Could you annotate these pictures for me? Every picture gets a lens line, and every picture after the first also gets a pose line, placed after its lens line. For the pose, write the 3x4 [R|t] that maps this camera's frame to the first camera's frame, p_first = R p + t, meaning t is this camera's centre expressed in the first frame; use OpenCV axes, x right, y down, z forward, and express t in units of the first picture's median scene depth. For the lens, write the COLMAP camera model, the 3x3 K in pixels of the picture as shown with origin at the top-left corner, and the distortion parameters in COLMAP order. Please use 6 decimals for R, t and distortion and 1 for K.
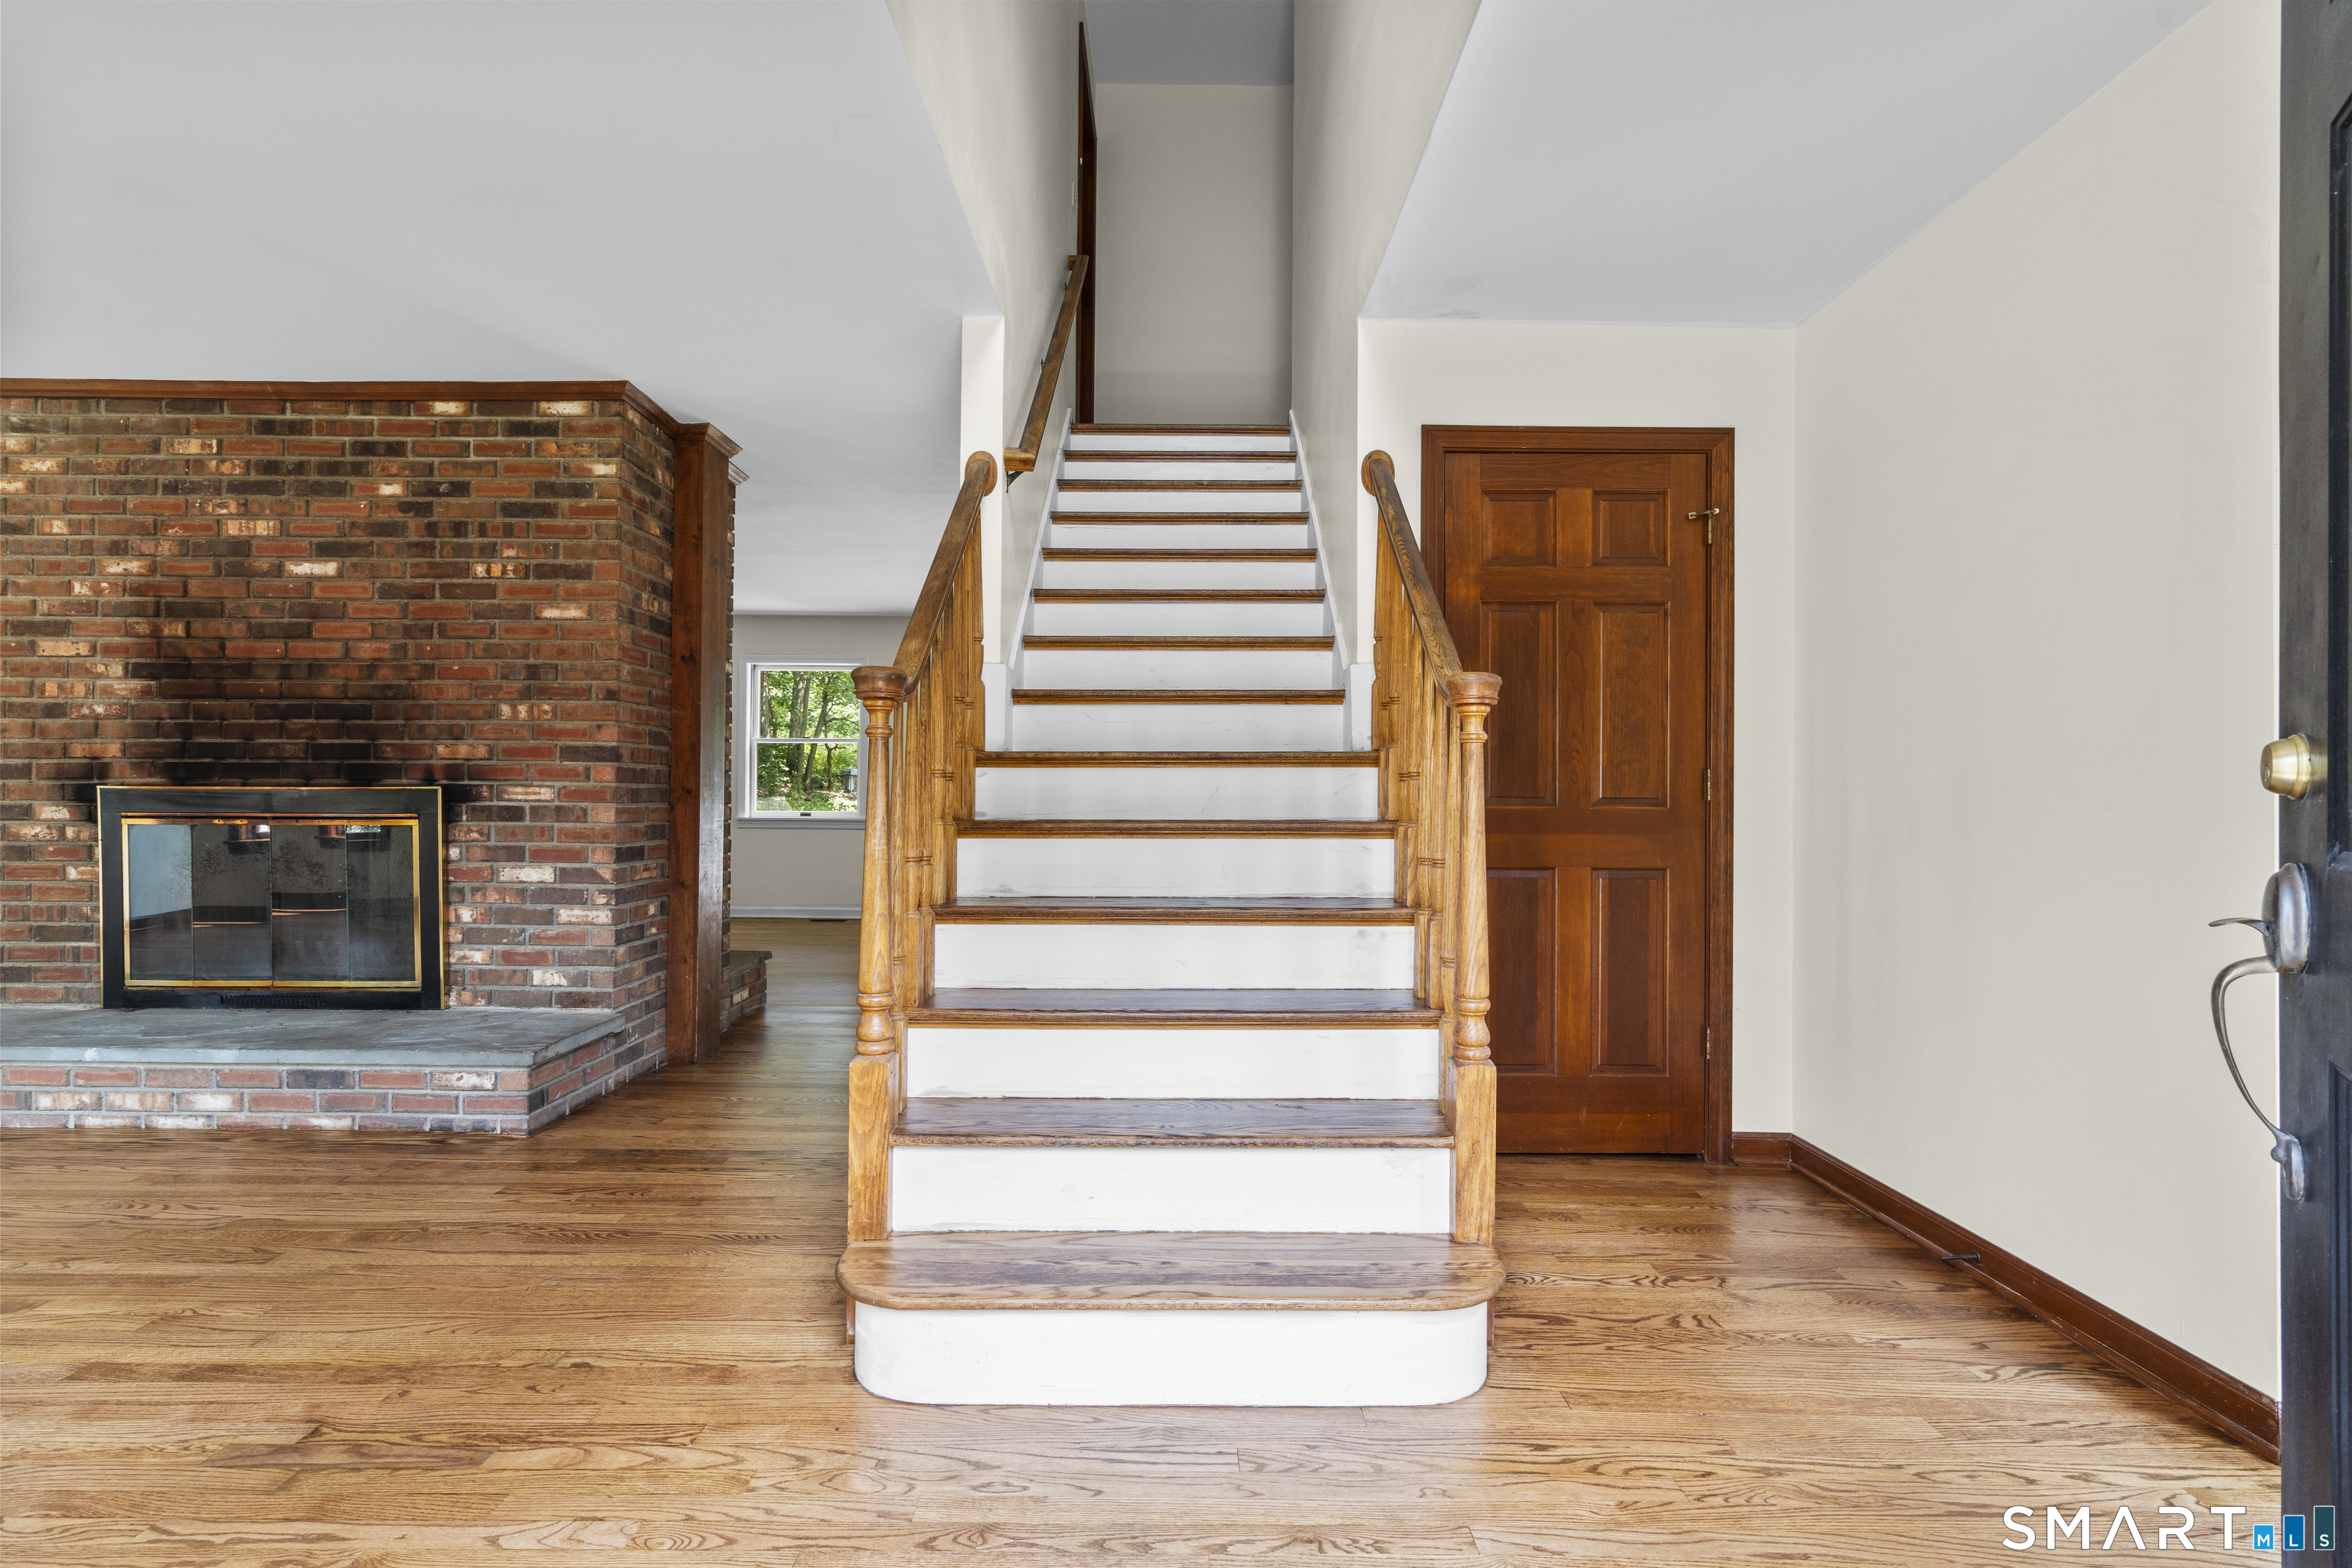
lens RADIAL K [[1064.2, 0, 1176.8], [0, 1064.2, 784.1], [0, 0, 1]] dist [0.002485, 0.000796]
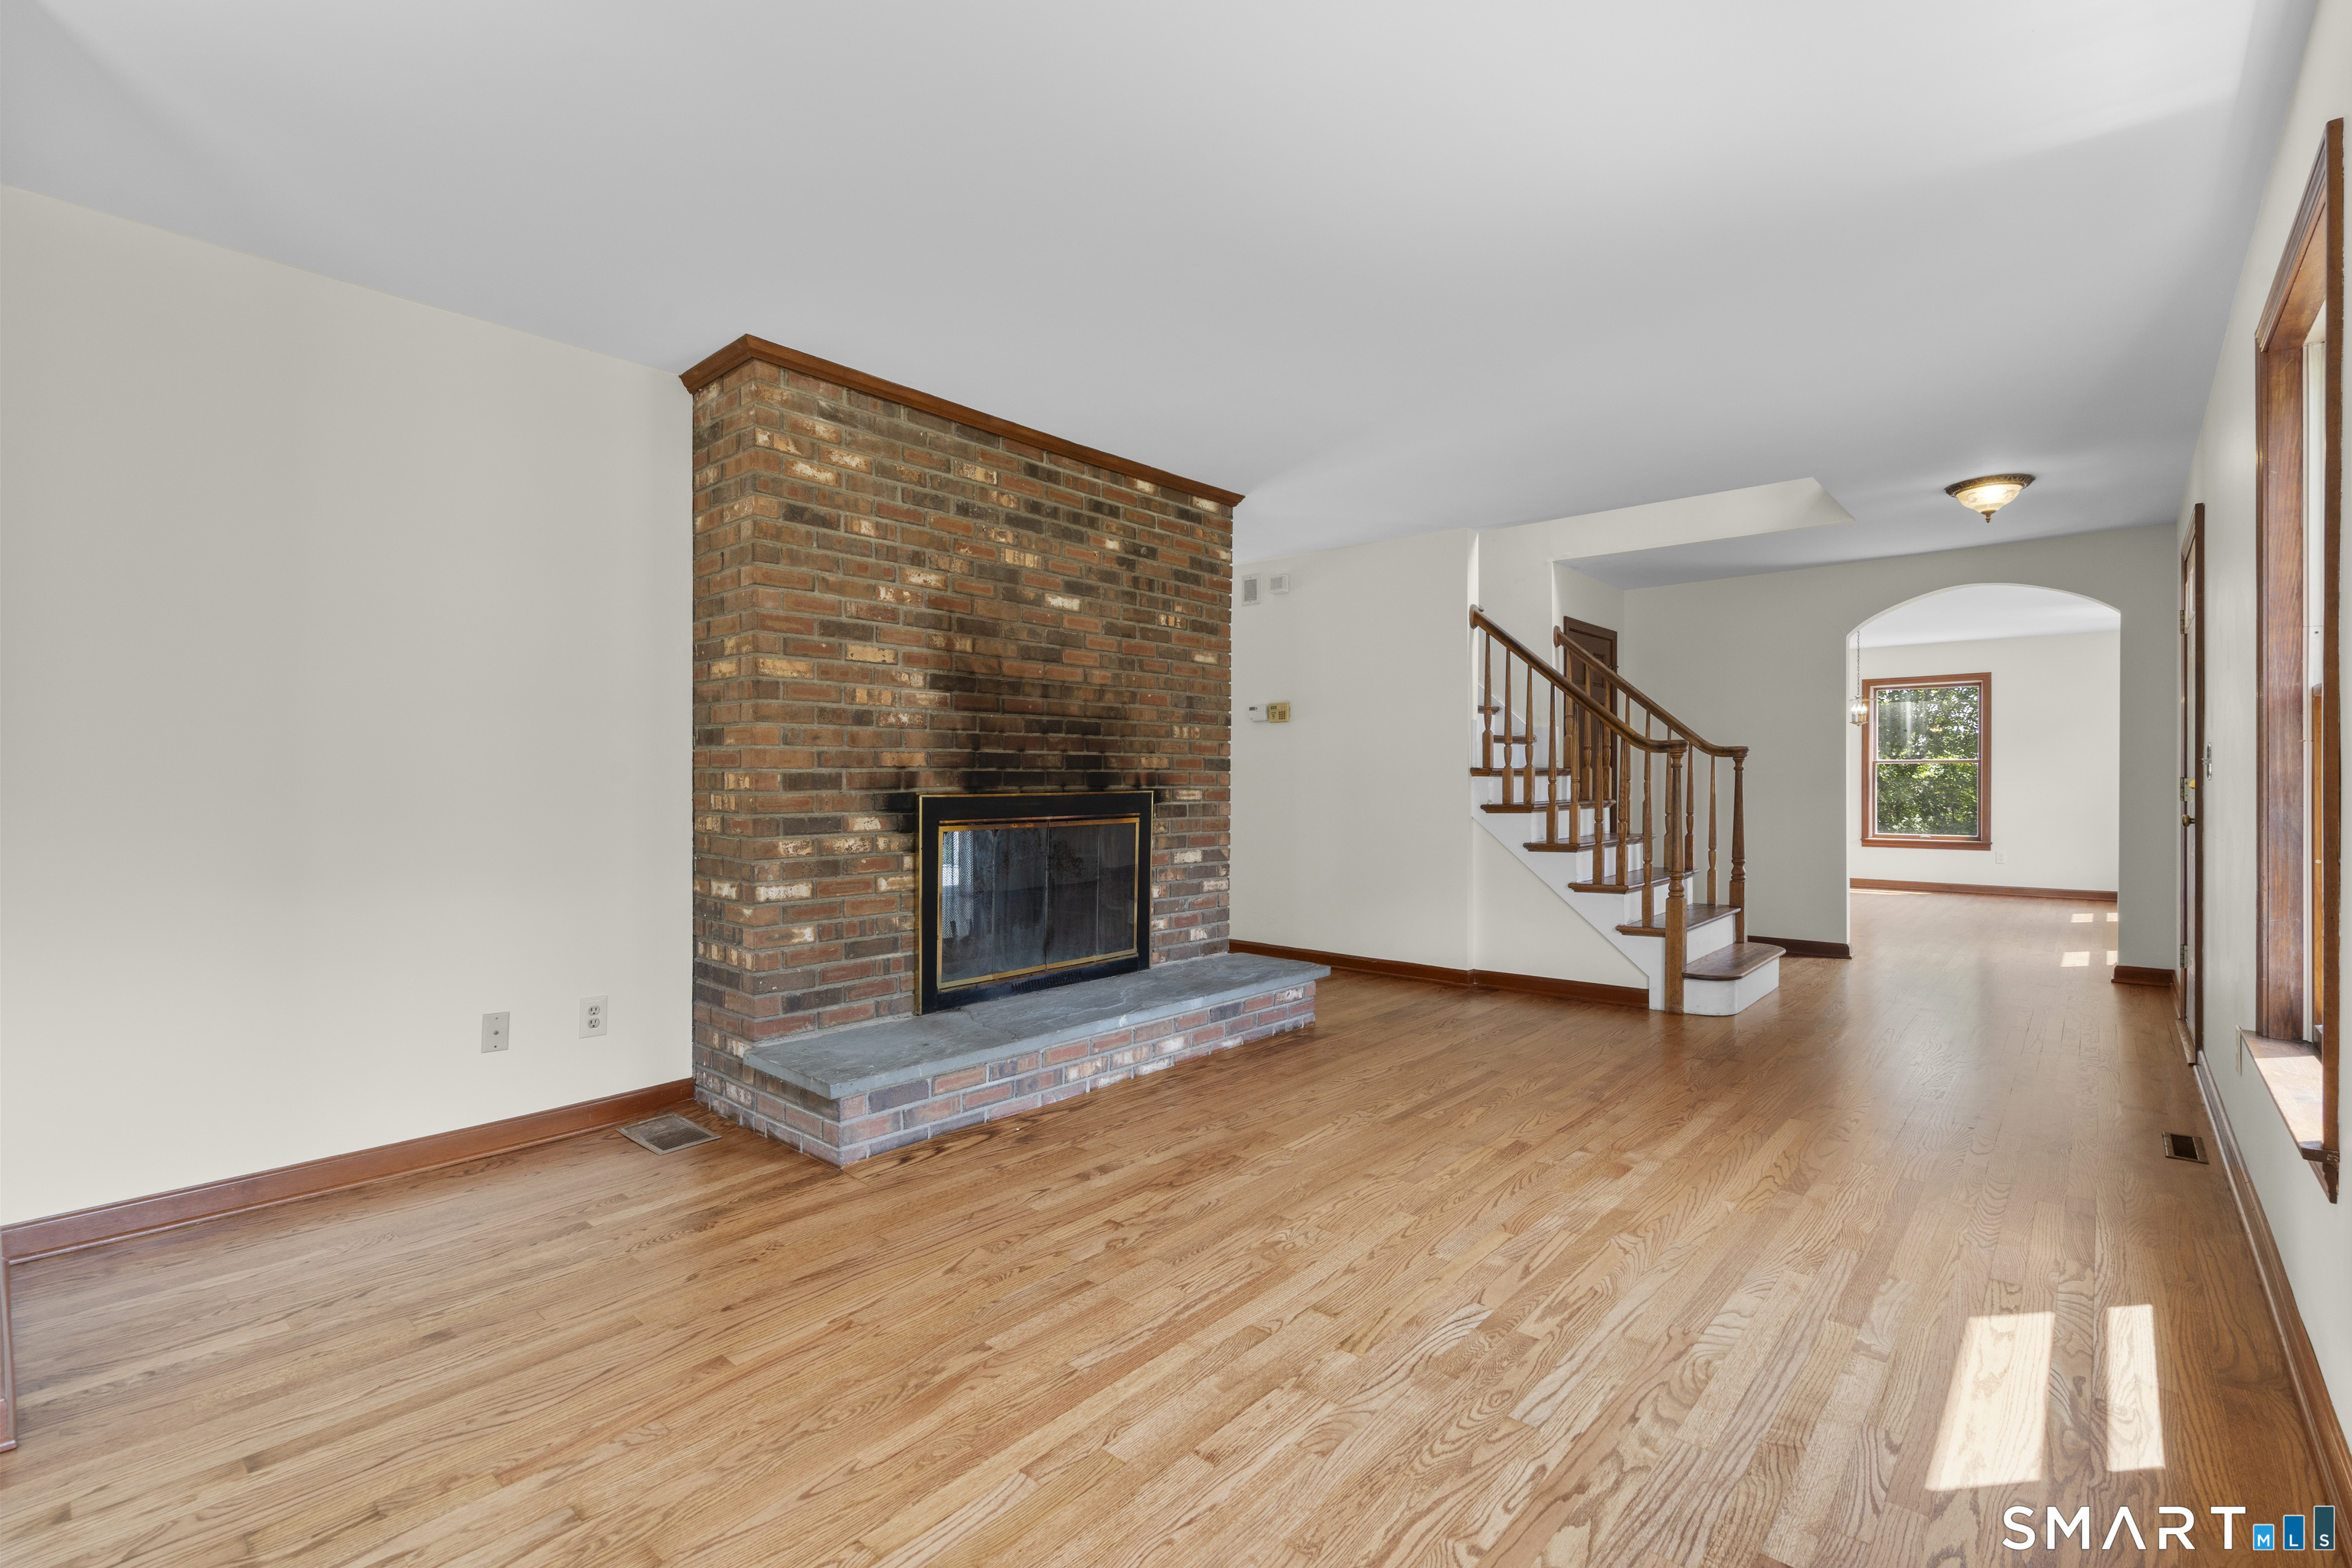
lens RADIAL K [[1064.2, 0, 1179.4], [0, 1064.2, 781.3], [0, 0, 1]] dist [0.002485, 0.000796]
pose [[0.651539, -0.008138, 0.758571, -1.599980], [0.000549, 0.999947, 0.010256, -0.021378], [-0.758615, -0.006266, 0.651509, 0.157281]]
